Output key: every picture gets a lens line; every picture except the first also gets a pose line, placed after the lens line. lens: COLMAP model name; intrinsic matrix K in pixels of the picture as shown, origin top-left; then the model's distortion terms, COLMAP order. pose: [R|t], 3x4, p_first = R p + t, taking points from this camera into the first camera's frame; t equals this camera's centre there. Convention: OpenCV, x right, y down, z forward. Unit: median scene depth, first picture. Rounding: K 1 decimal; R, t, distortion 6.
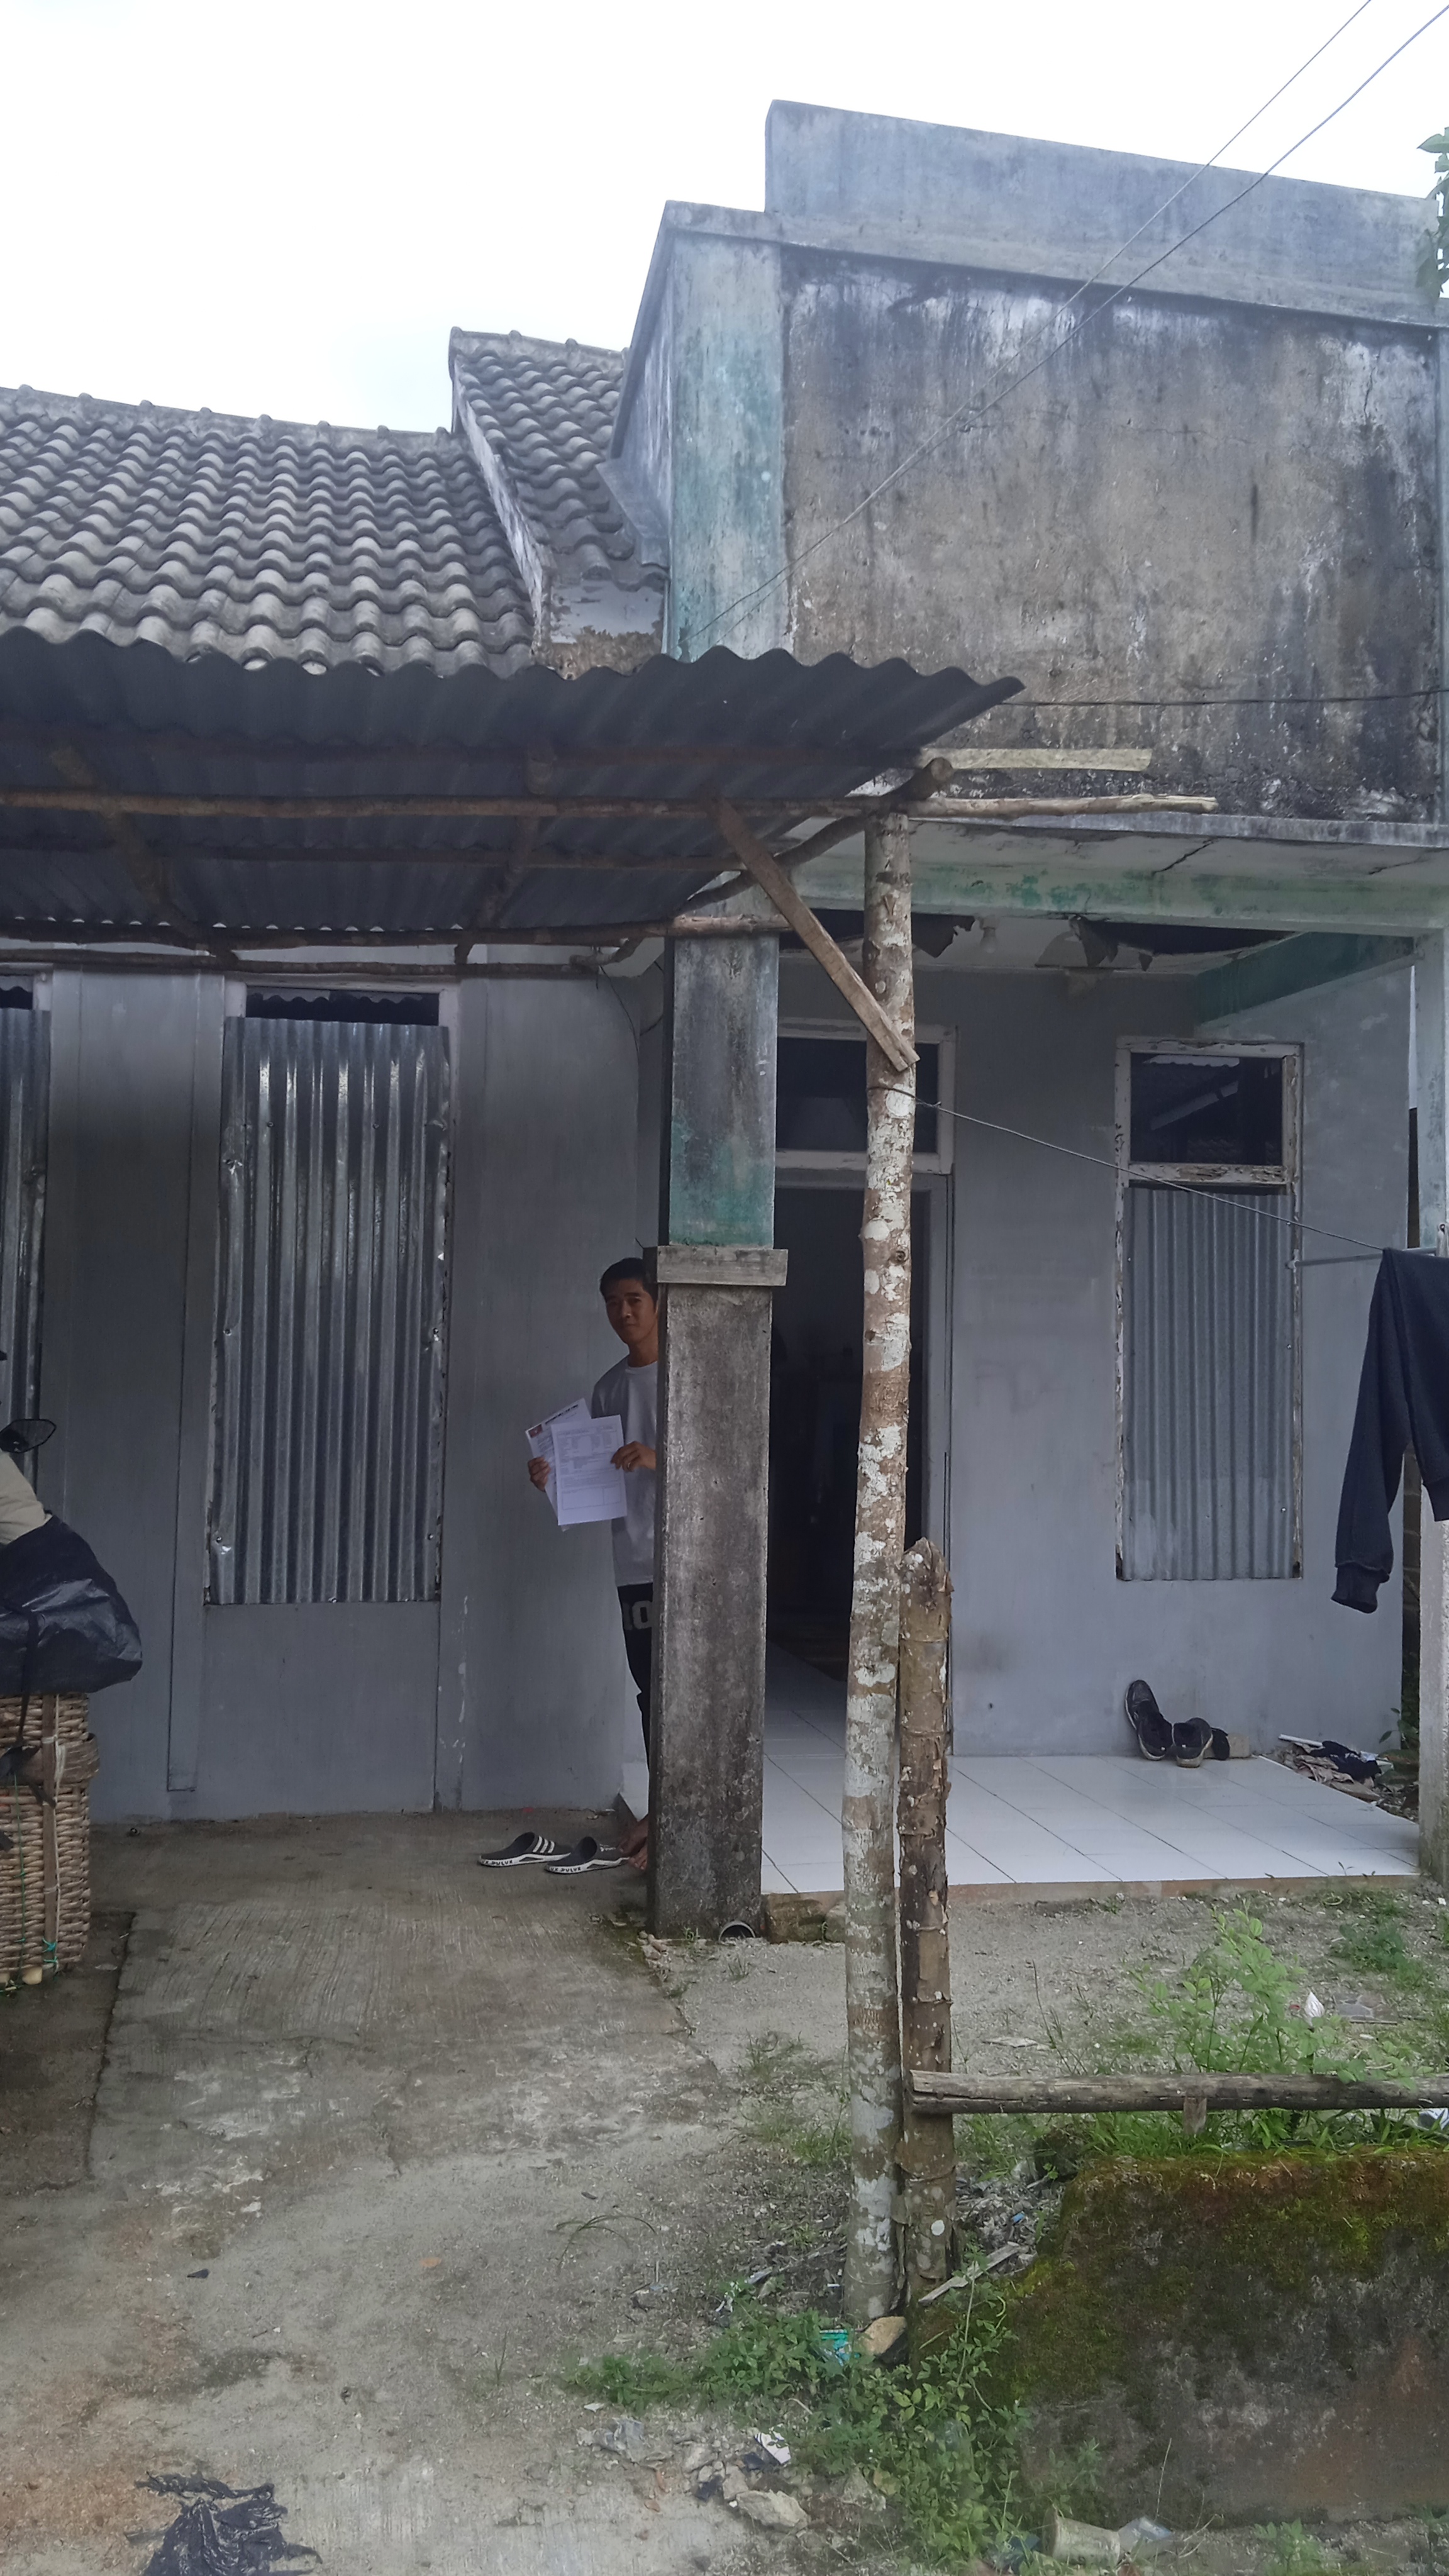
lens RADIAL K [[2114.3, 0, 724.5], [0, 2114.3, 1288.0], [0, 0, 1]] dist [0.029353, -0.016683]
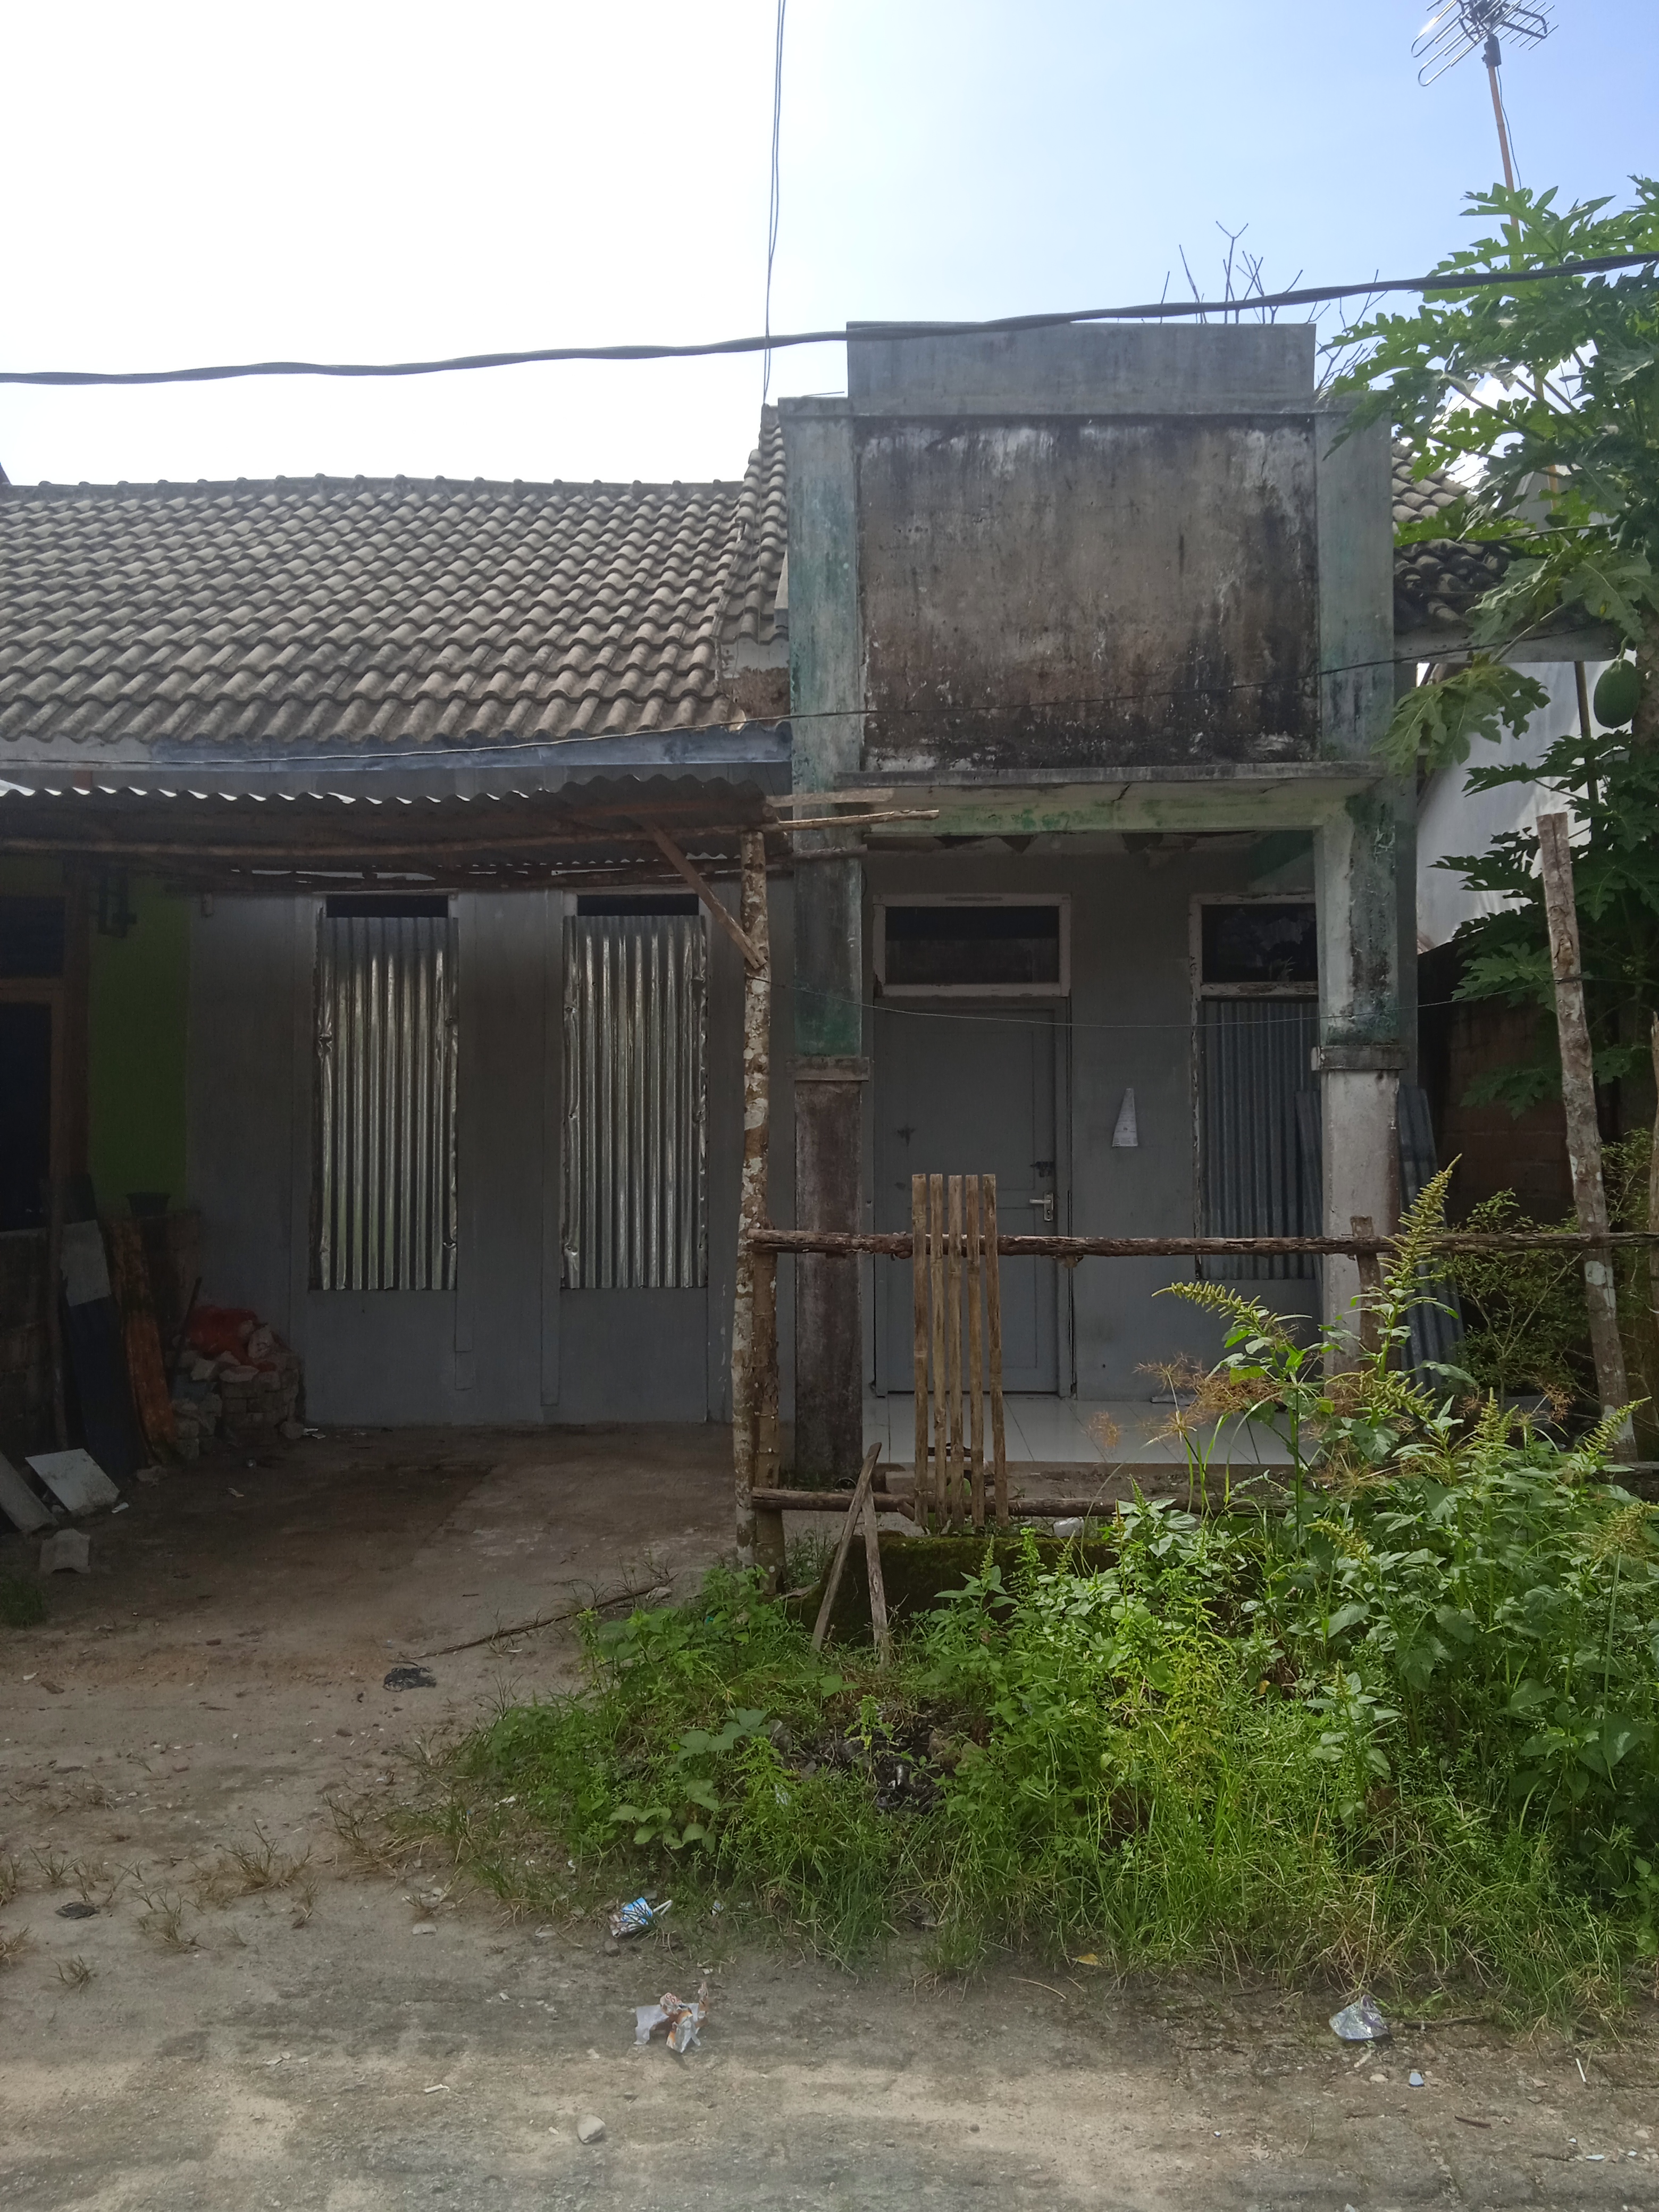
lens RADIAL K [[1827.6, 0, 817.0], [0, 1827.6, 1113.3], [0, 0, 1]] dist [0.024582, -0.015915]
pose [[0.975852, -0.021170, -0.217403, 0.274848], [0.025530, 0.999525, 0.017263, -0.000739], [0.216934, -0.022397, 0.975929, -0.326713]]
